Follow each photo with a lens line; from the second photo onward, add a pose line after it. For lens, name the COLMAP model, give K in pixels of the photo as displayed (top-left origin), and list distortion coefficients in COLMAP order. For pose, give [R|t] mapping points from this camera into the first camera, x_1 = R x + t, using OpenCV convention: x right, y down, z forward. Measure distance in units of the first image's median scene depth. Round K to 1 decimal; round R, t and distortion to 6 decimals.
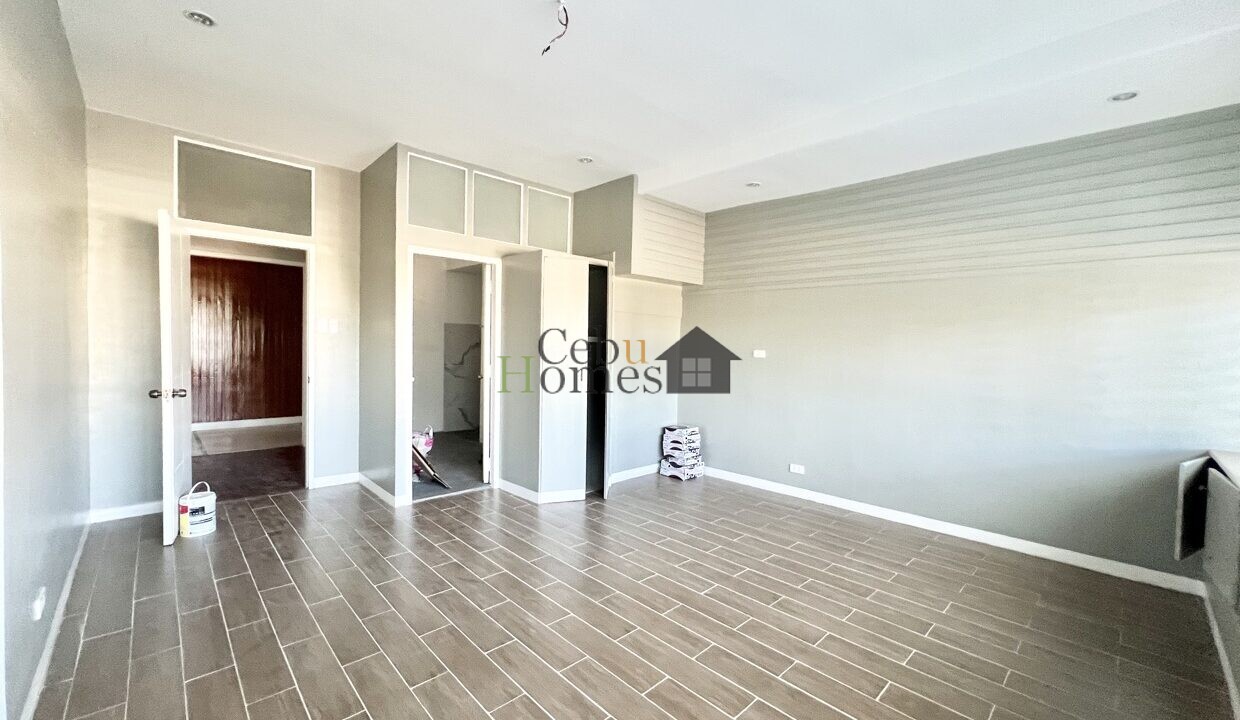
lens RADIAL K [[495.4, 0, 618.7], [0, 495.4, 358.1], [0, 0, 1]] dist [0.000316, 0.000163]
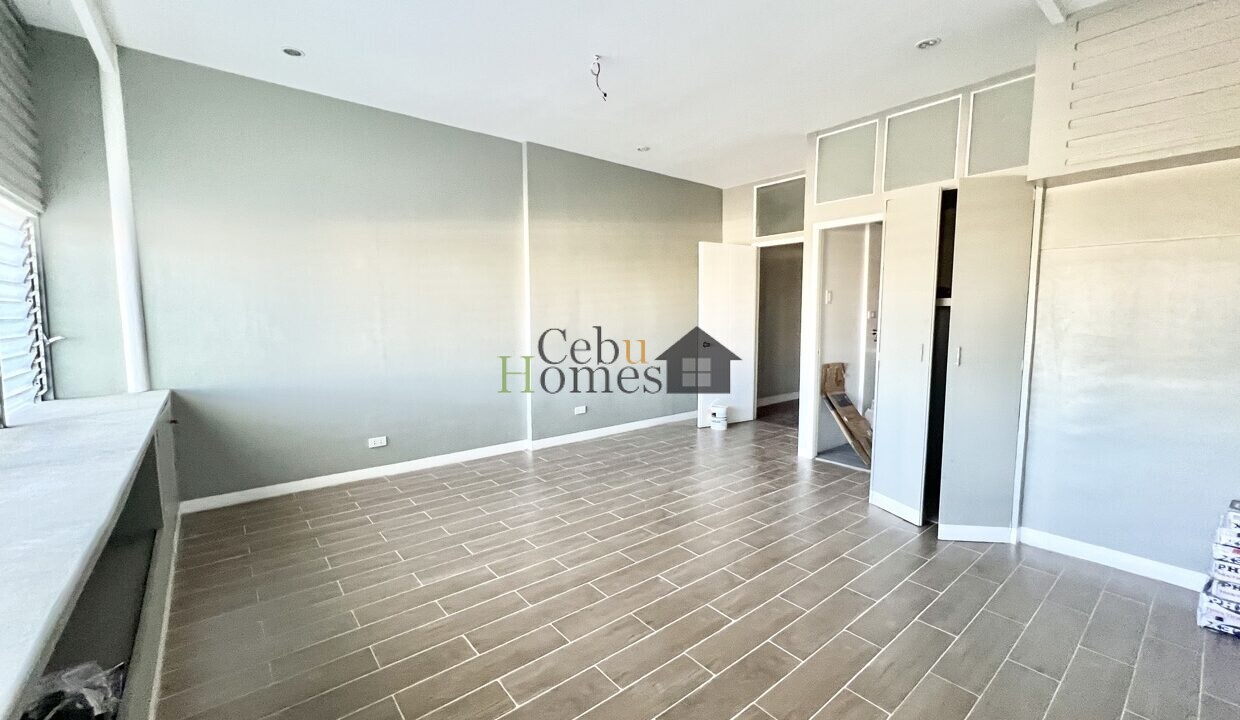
lens RADIAL K [[495.4, 0, 617.4], [0, 495.4, 362.9], [0, 0, 1]] dist [0.000316, 0.000163]
pose [[-0.077773, 0.076735, -0.994014, 0.761461], [-0.029293, 0.996427, 0.079213, 0.004334], [0.996541, 0.035278, -0.075247, 0.697963]]
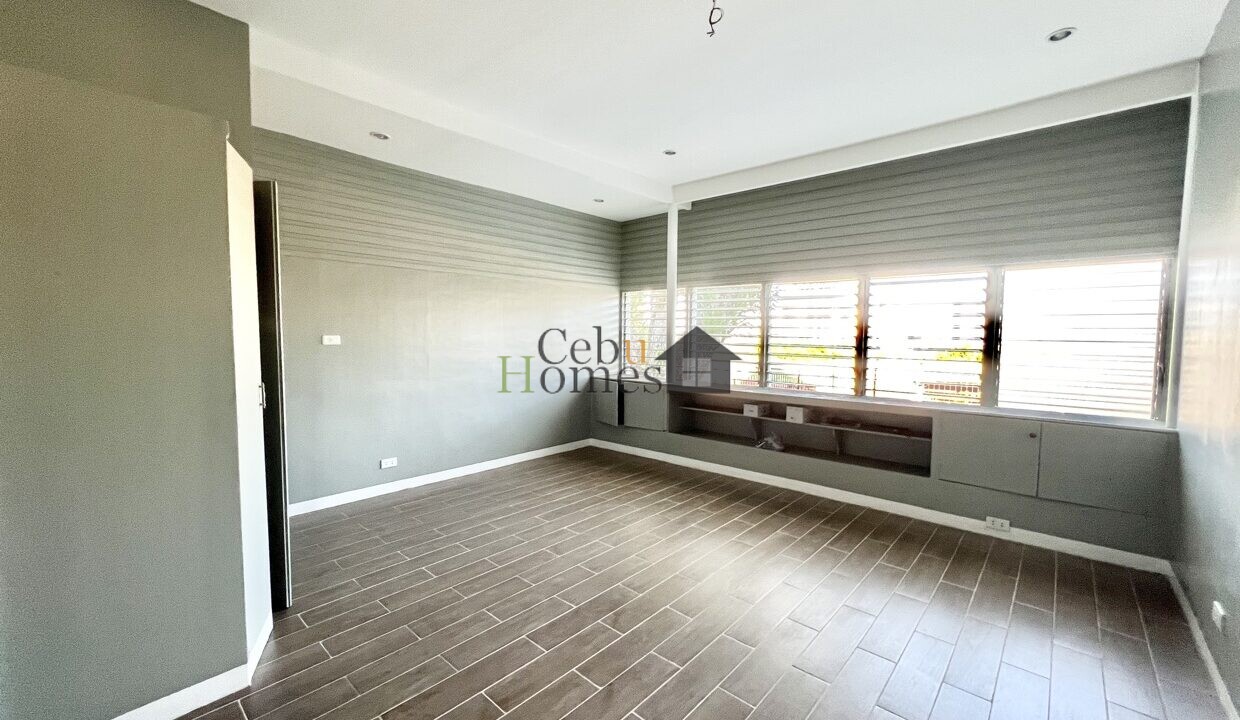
lens RADIAL K [[495.4, 0, 622.3], [0, 495.4, 358.1], [0, 0, 1]] dist [0.000316, 0.000163]
pose [[-0.070730, -0.077258, 0.994499, -0.688211], [0.014653, 0.996808, 0.078479, -0.044625], [-0.997388, 0.020123, -0.069372, 0.748185]]
